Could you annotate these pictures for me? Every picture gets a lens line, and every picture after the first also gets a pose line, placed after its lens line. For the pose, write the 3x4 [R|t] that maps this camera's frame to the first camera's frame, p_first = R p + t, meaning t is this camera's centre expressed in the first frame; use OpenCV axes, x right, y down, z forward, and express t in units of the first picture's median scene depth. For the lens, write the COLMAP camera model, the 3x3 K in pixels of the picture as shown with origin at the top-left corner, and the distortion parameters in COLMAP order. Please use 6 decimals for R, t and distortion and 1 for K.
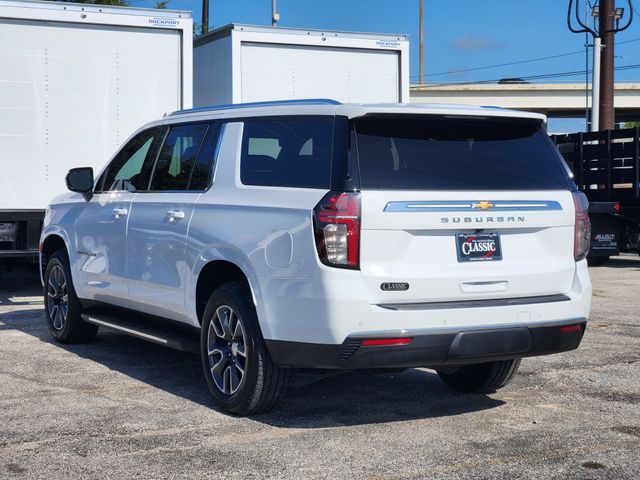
lens RADIAL K [[1192.7, 0, 320.0], [0, 1192.7, 240.0], [0, 0, 1]] dist [-0.111696, 0.288347]
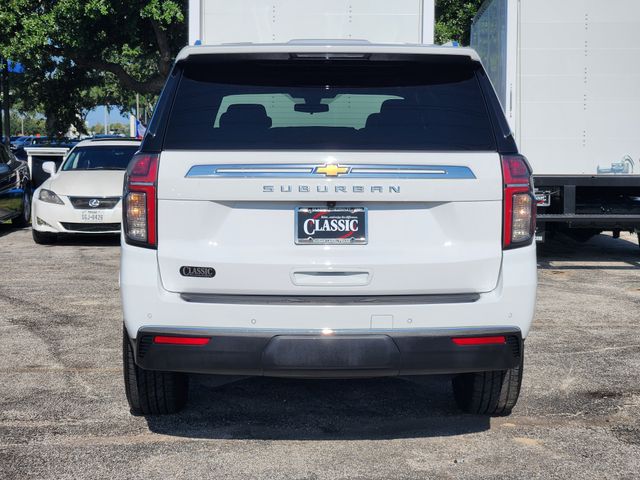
lens RADIAL K [[1192.7, 0, 320.0], [0, 1192.7, 240.0], [0, 0, 1]] dist [-0.111696, 0.288347]
pose [[0.887823, 0.039946, -0.458447, 0.478094], [-0.024151, 0.998897, 0.040265, -0.015335], [0.459550, -0.024676, 0.887809, 0.322031]]
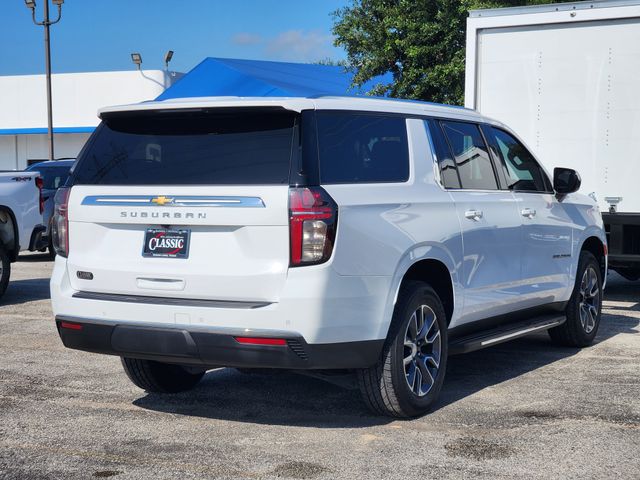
lens RADIAL K [[1183.5, 0, 320.4], [0, 1183.5, 188.1], [0, 0, 1]] dist [-0.679052, 5.293519]
pose [[0.536825, -0.001234, -0.843693, 1.012792], [-0.036219, 0.999043, -0.024506, -0.020397], [0.842916, 0.043713, 0.536267, 0.592859]]
